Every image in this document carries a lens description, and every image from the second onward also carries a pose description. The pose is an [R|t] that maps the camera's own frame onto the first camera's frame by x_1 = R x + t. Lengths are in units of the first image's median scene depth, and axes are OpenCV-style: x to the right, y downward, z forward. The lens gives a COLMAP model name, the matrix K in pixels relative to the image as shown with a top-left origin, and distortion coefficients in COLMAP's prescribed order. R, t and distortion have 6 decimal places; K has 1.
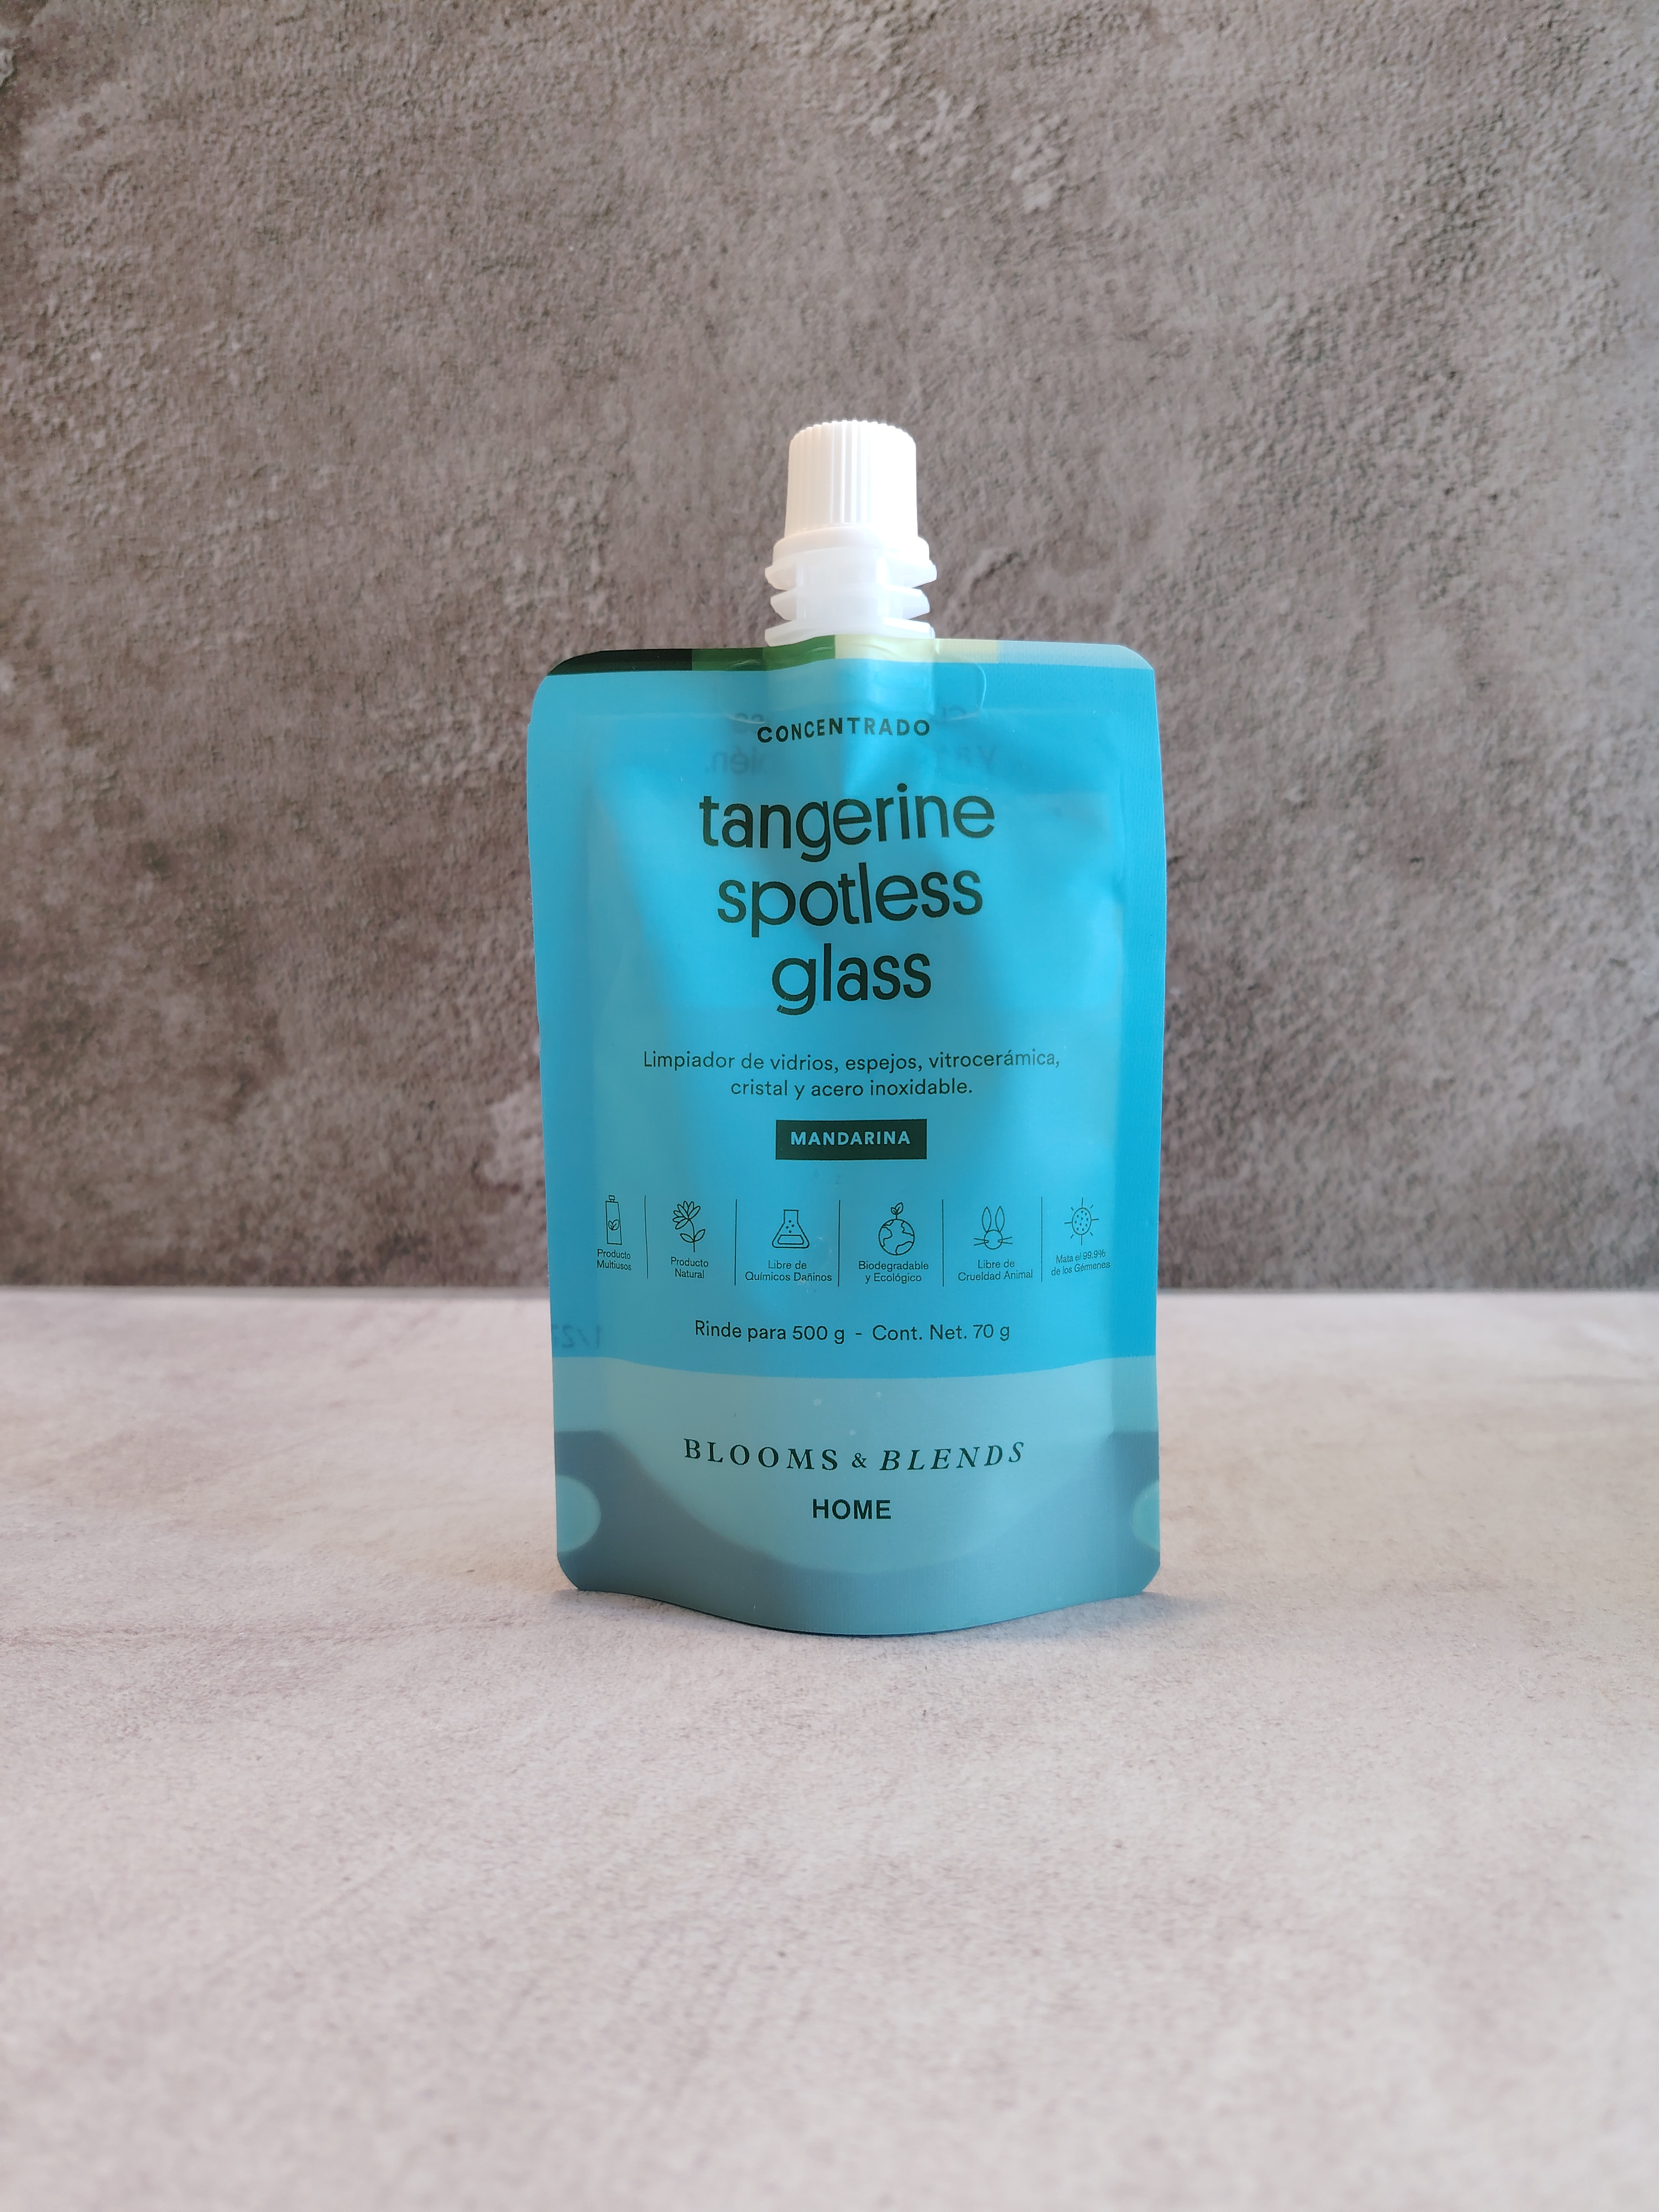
lens RADIAL K [[1335.9, 0, 834.7], [0, 1335.9, 1092.2], [0, 0, 1]] dist [-0.004459, -0.007553]
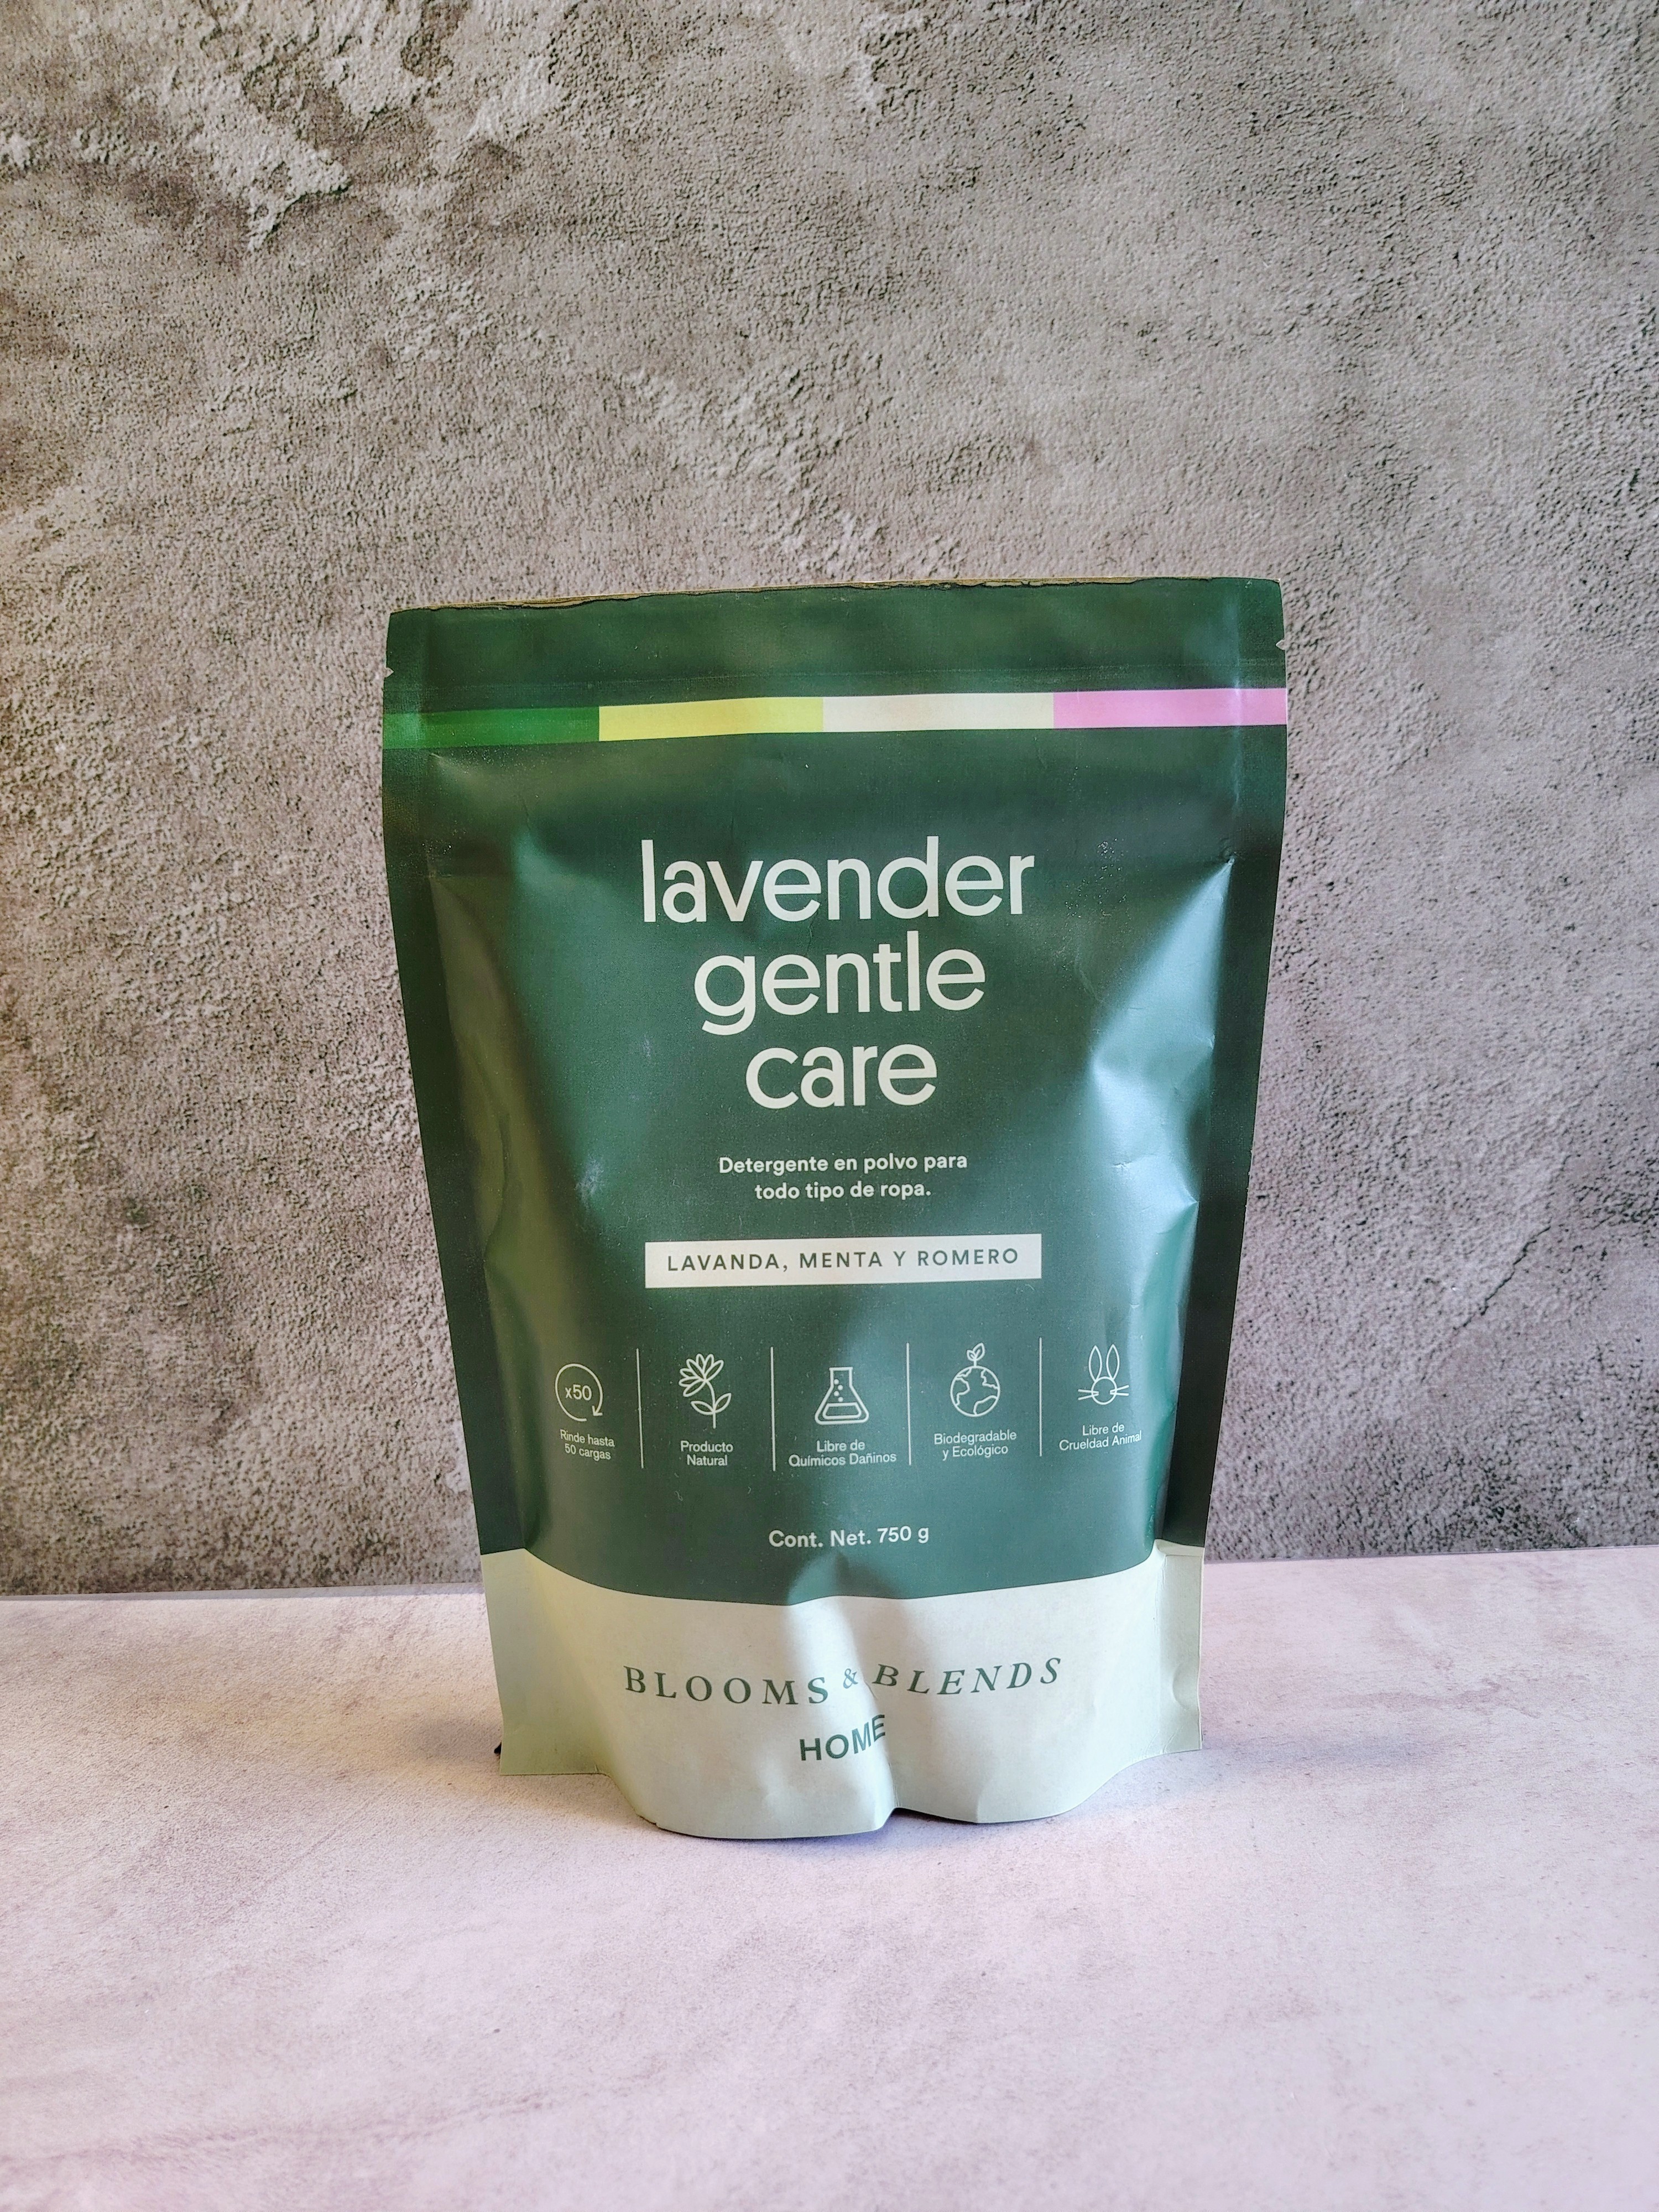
lens RADIAL K [[1335.9, 0, 821.4], [0, 1335.9, 1104.5], [0, 0, 1]] dist [-0.004459, -0.007553]
pose [[0.997674, -0.014288, 0.066657, -0.021104], [0.011327, 0.998941, 0.044591, -0.309069], [-0.067223, -0.043732, 0.996779, -0.122331]]
